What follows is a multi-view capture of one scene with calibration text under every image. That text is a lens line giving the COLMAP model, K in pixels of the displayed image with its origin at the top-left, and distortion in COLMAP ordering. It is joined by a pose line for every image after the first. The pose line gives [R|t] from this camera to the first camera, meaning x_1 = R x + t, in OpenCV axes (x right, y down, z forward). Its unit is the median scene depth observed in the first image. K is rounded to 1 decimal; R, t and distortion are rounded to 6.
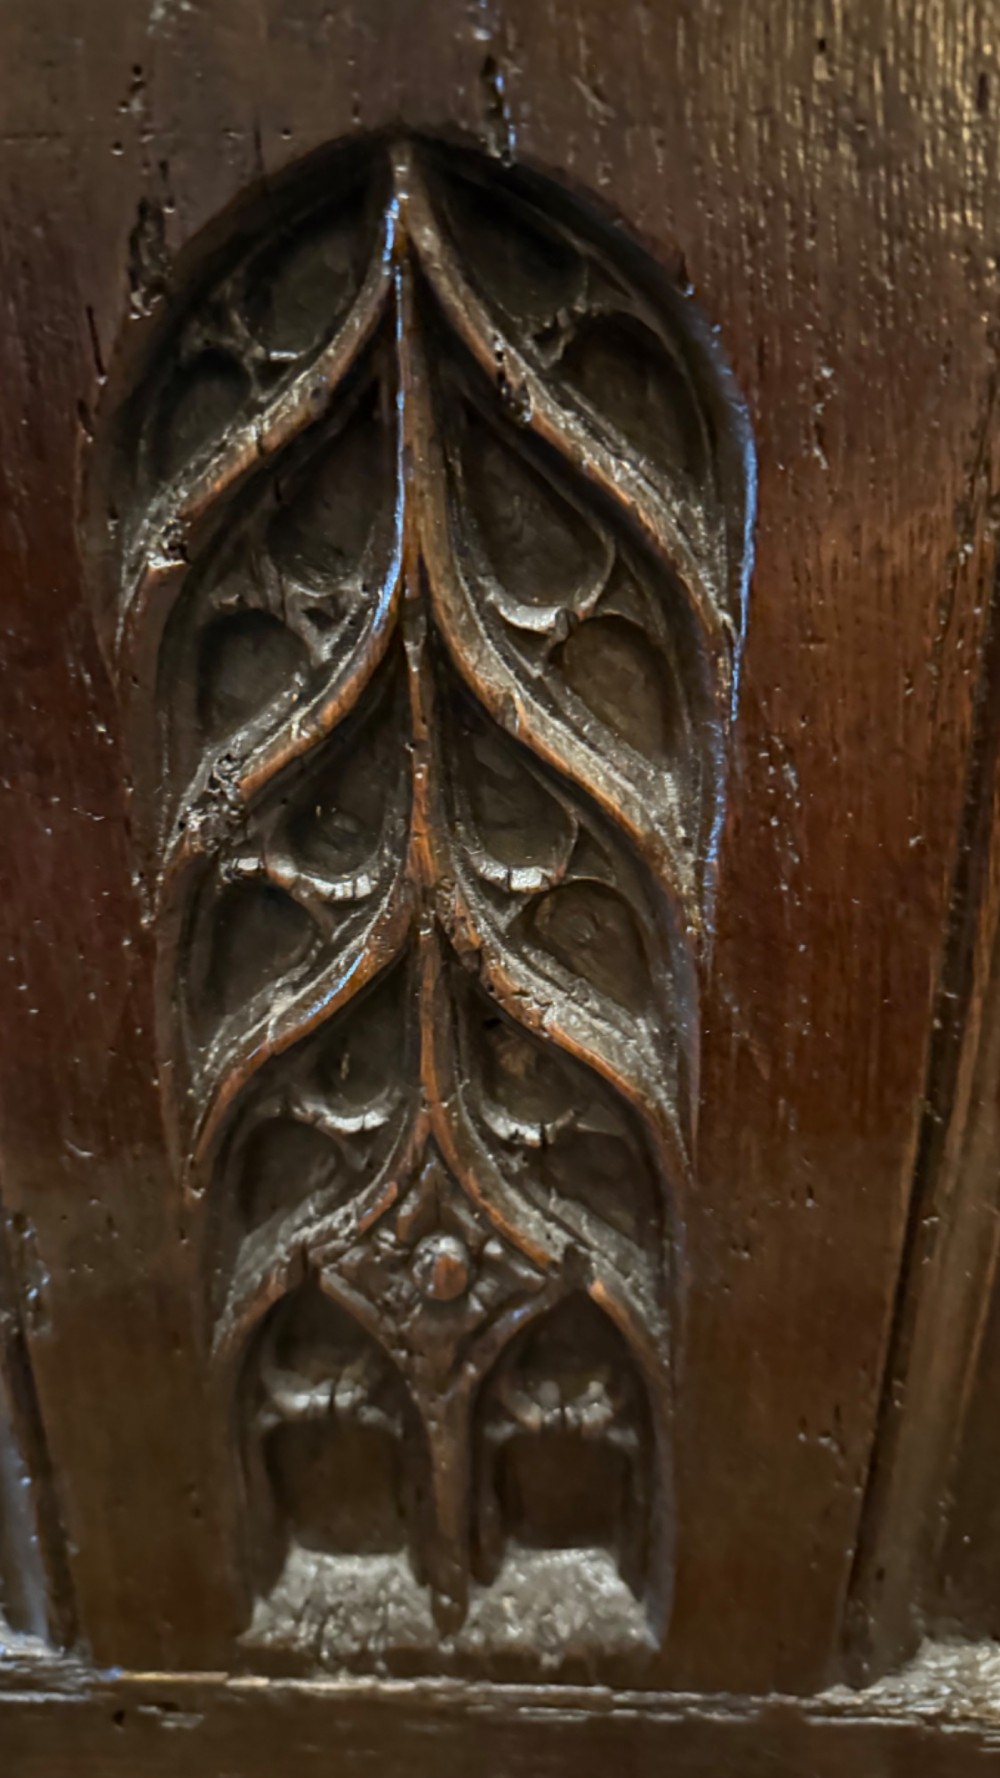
lens RADIAL K [[1225.1, 0, 500.8], [0, 1225.1, 866.1], [0, 0, 1]] dist [0.111032, -0.249072]
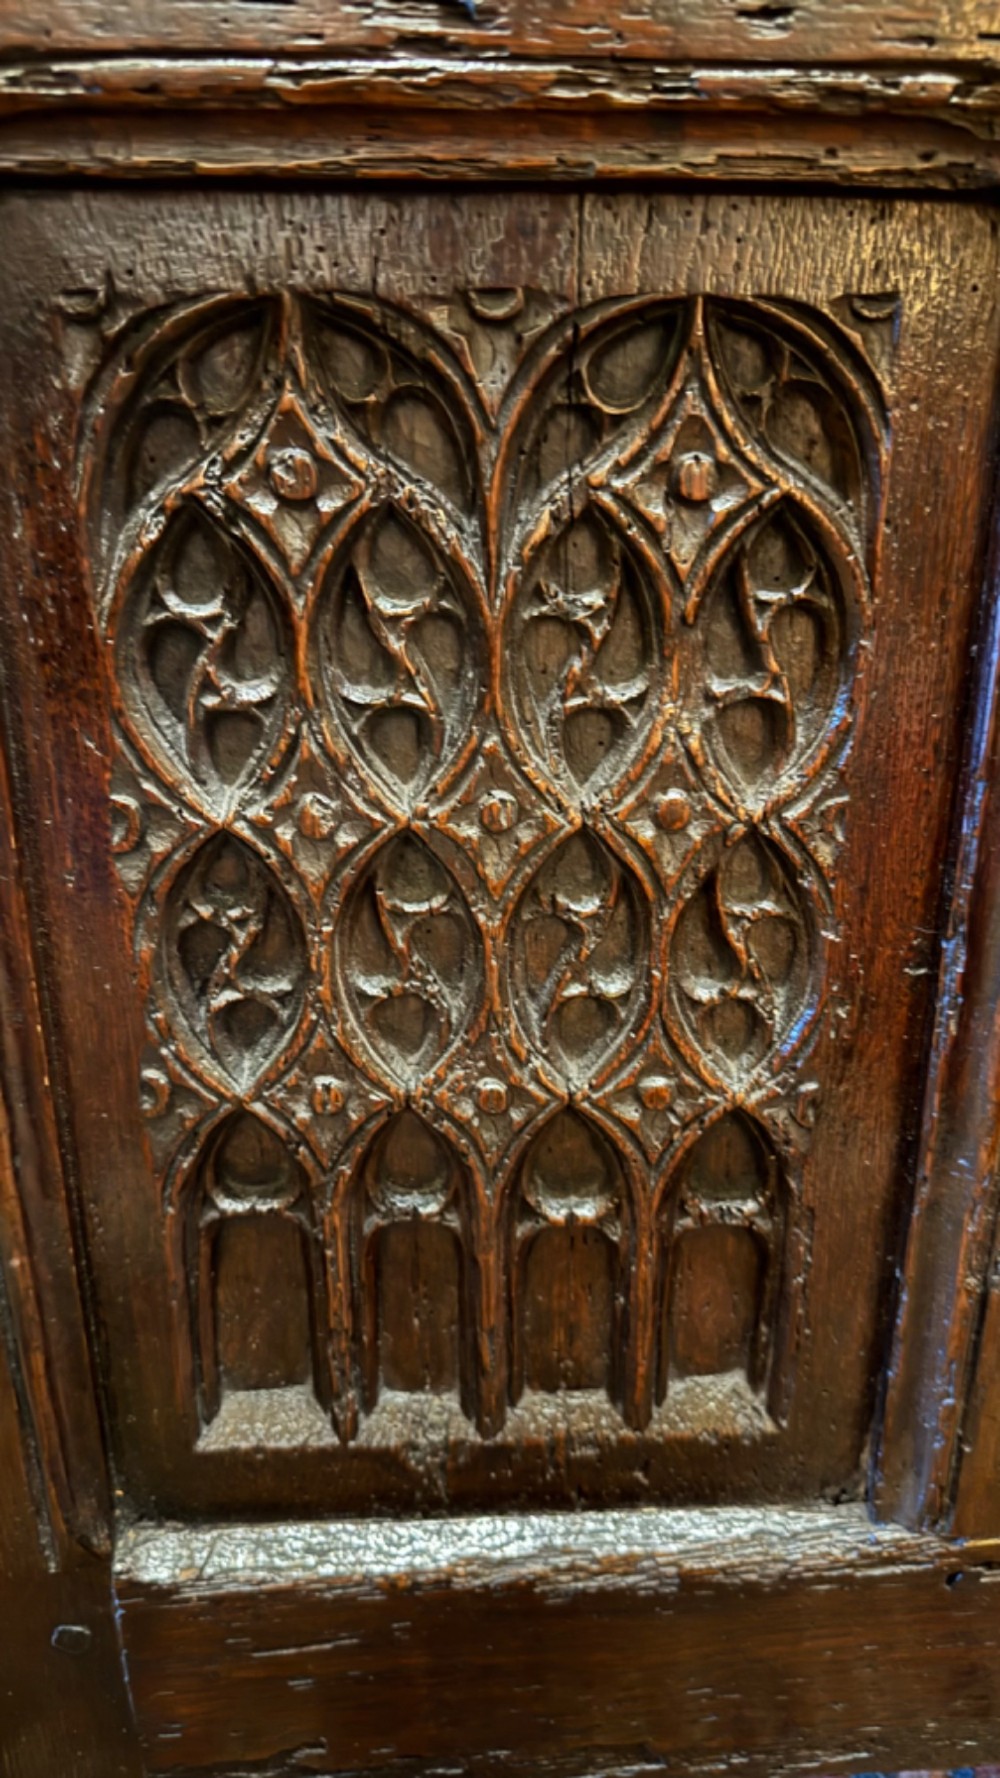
lens RADIAL K [[1210.8, 0, 500.5], [0, 1210.8, 873.4], [0, 0, 1]] dist [0.127047, -0.239136]
pose [[0.994836, -0.033428, 0.095830, -1.185158], [0.034303, 0.999383, -0.007498, -0.134270], [-0.095520, 0.010747, 0.995369, -0.429279]]
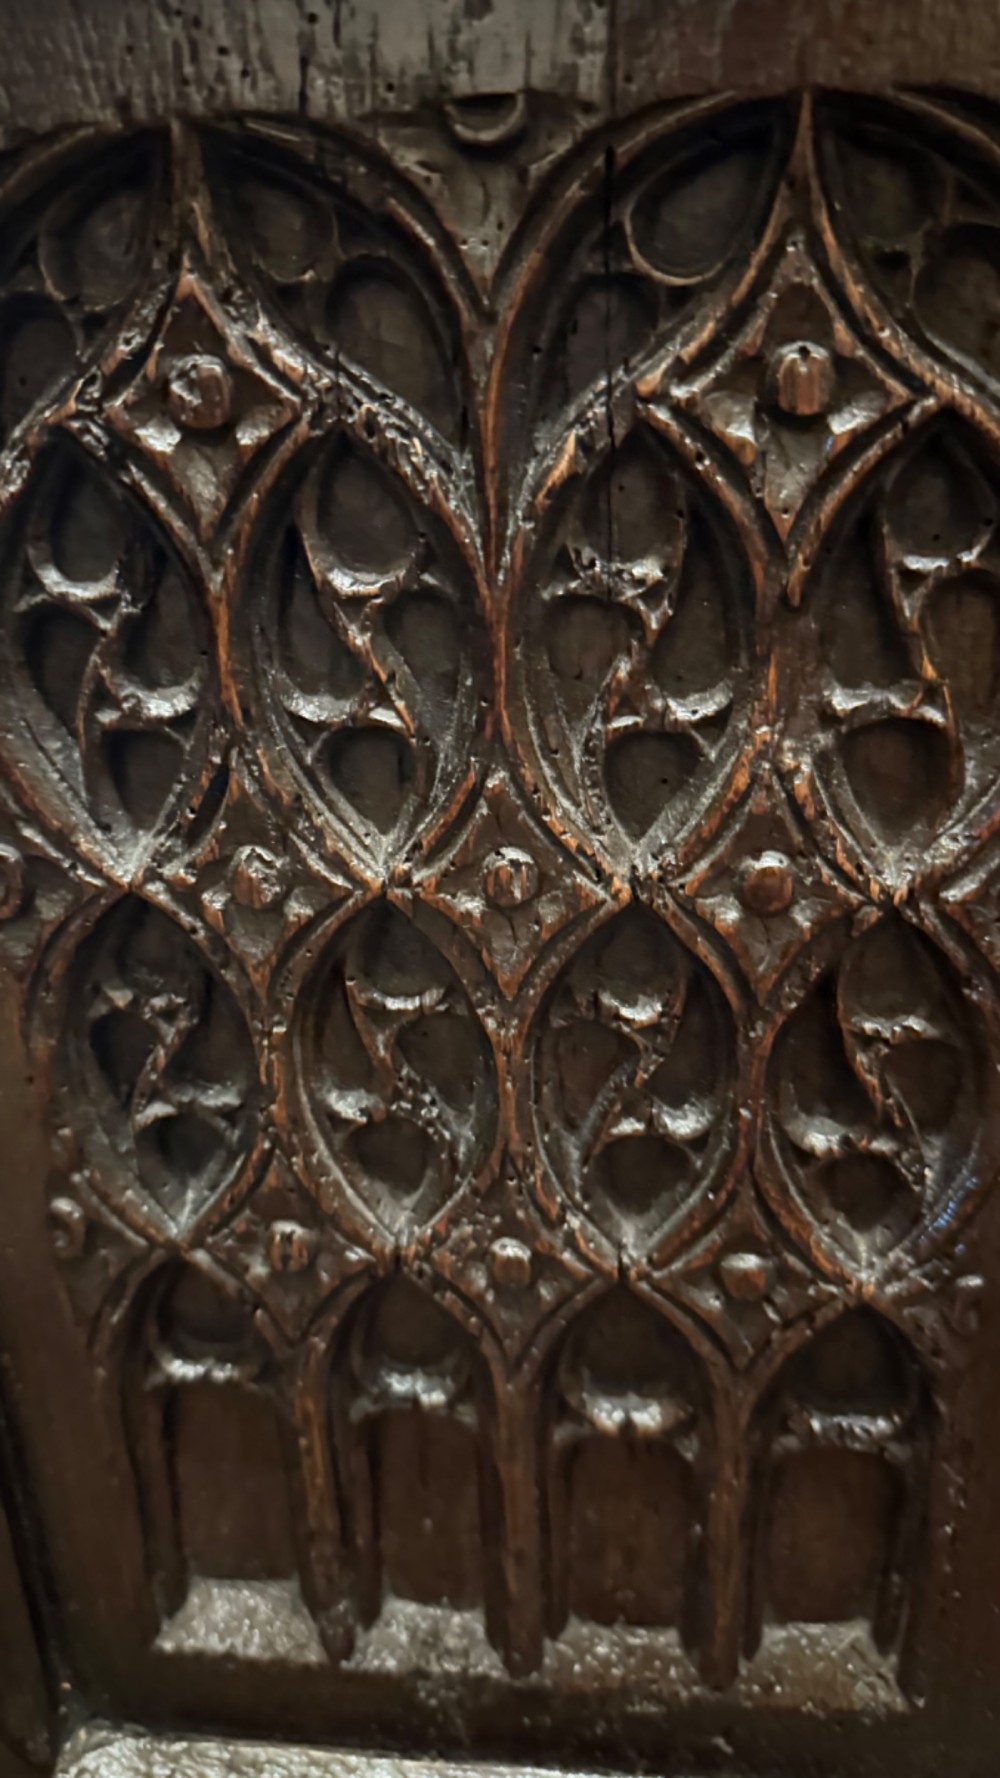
lens RADIAL K [[1225.1, 0, 500.8], [0, 1225.1, 866.1], [0, 0, 1]] dist [0.111032, -0.249072]
pose [[0.998349, -0.006055, -0.057119, -1.002718], [0.006000, 0.999981, -0.001124, -0.224484], [0.057125, 0.000780, 0.998367, -0.019050]]
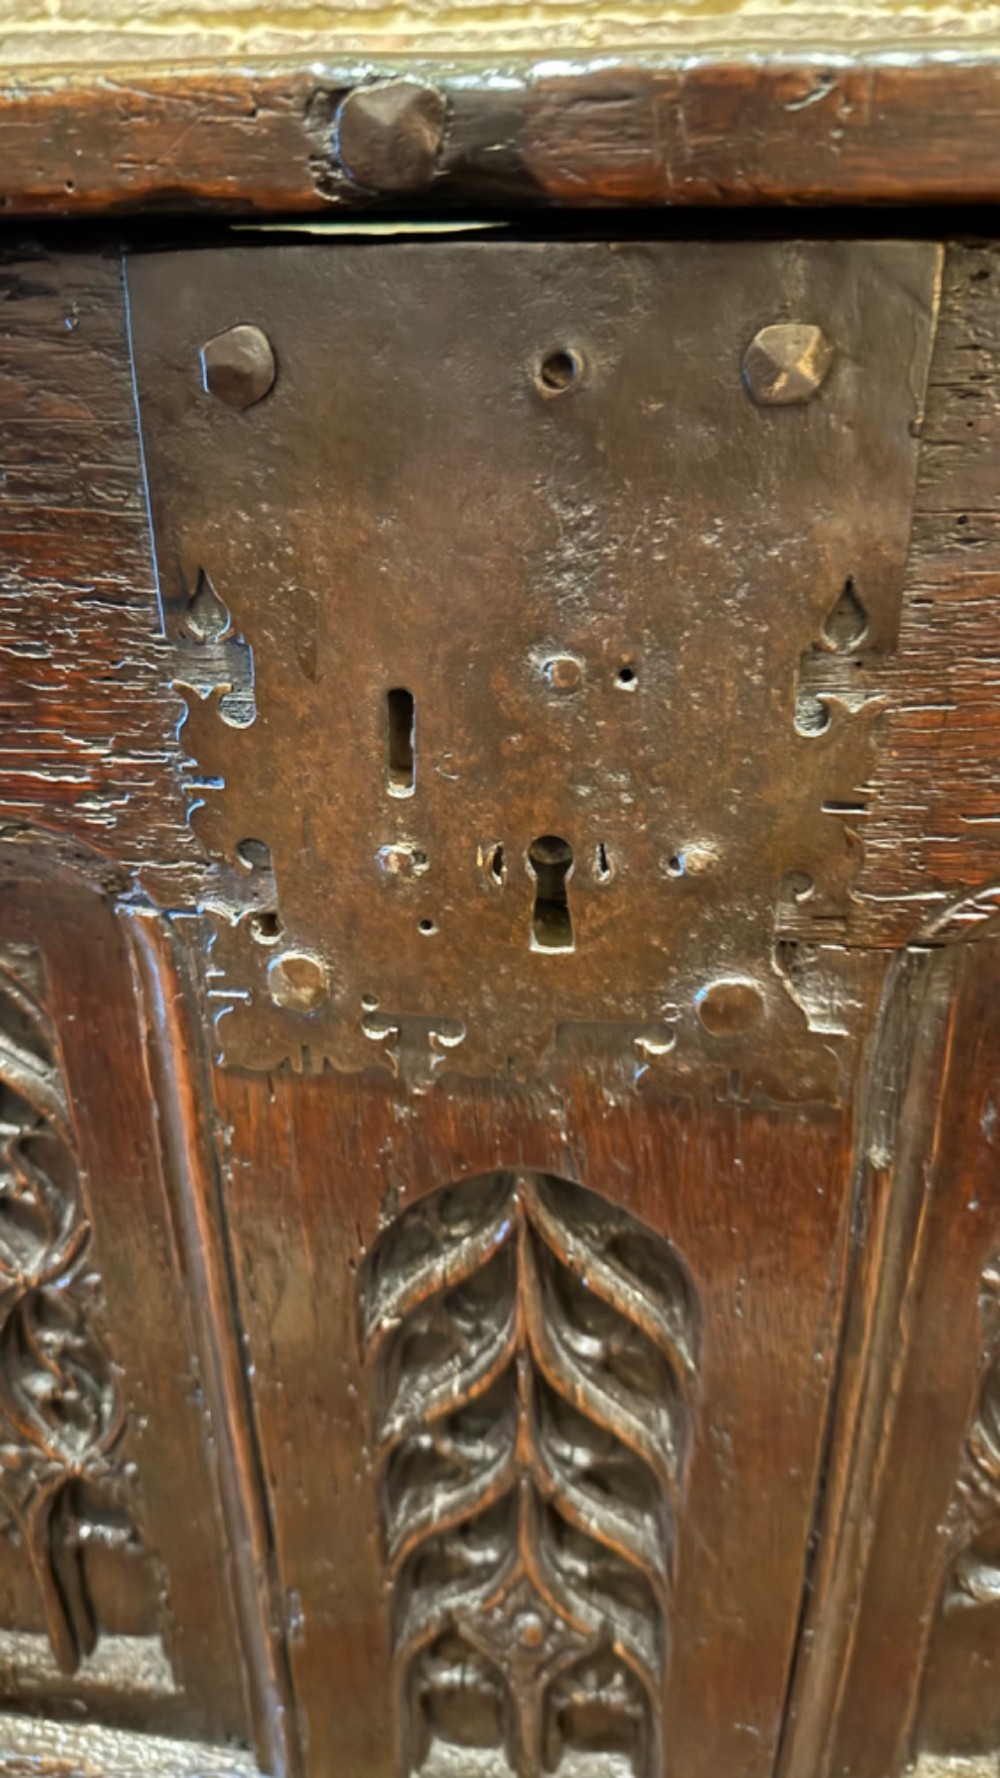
lens RADIAL K [[1247.0, 0, 503.8], [0, 1247.0, 869.5], [0, 0, 1]] dist [0.036890, -0.082047]
pose [[0.997504, 0.024279, -0.066305, 0.007570], [-0.019578, 0.997309, 0.070651, -0.913674], [0.067841, -0.069176, 0.995295, -0.713335]]
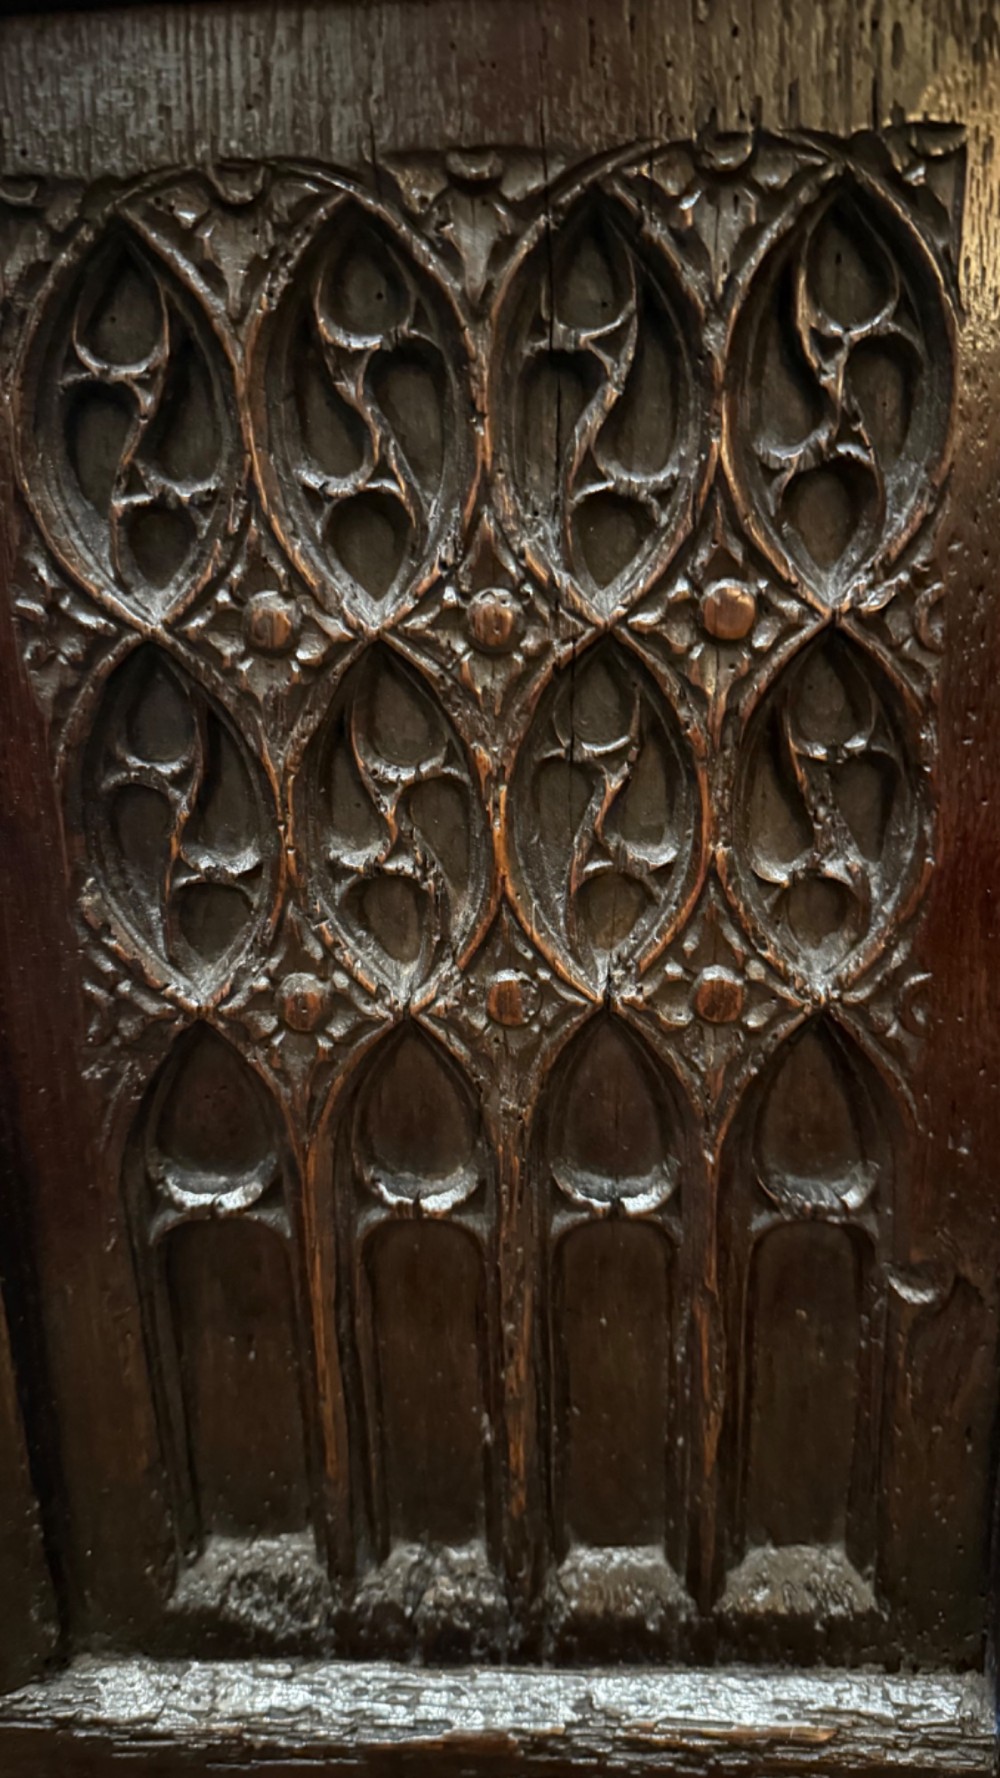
lens RADIAL K [[1247.0, 0, 503.8], [0, 1247.0, 869.5], [0, 0, 1]] dist [0.036890, -0.082047]
pose [[0.999688, -0.024184, -0.006218, 0.963125], [0.023189, 0.991492, -0.128088, 0.090086], [0.009262, 0.127904, 0.991743, -0.282047]]
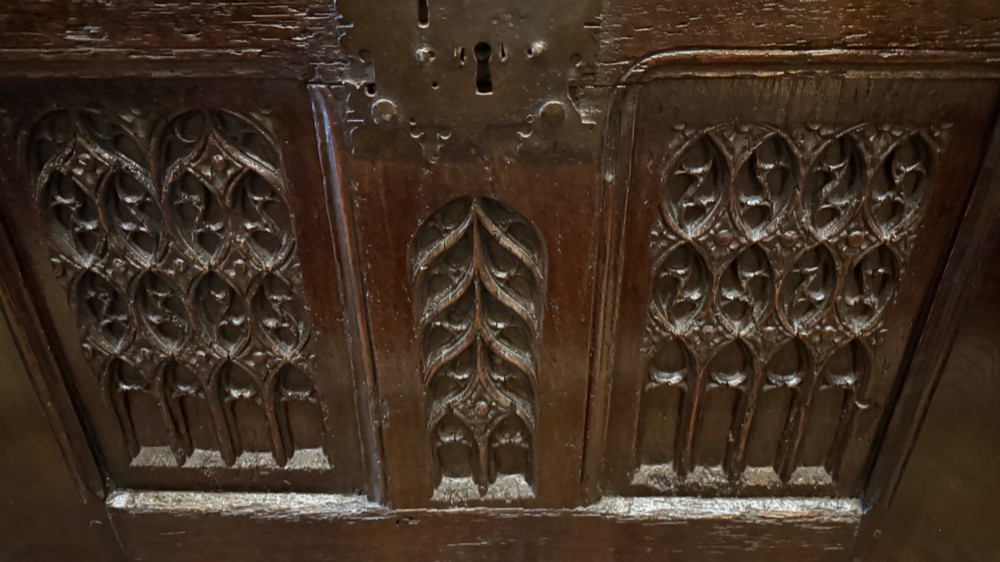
lens RADIAL K [[689.0, 0, 500.0], [0, 689.0, 281.0], [0, 0, 1]] dist [0.111032, -0.249072]
pose [[0.999397, -0.018199, 0.029585, -0.050438], [0.013361, 0.987635, 0.156204, -0.516222], [-0.032062, -0.155714, 0.987282, -1.385110]]
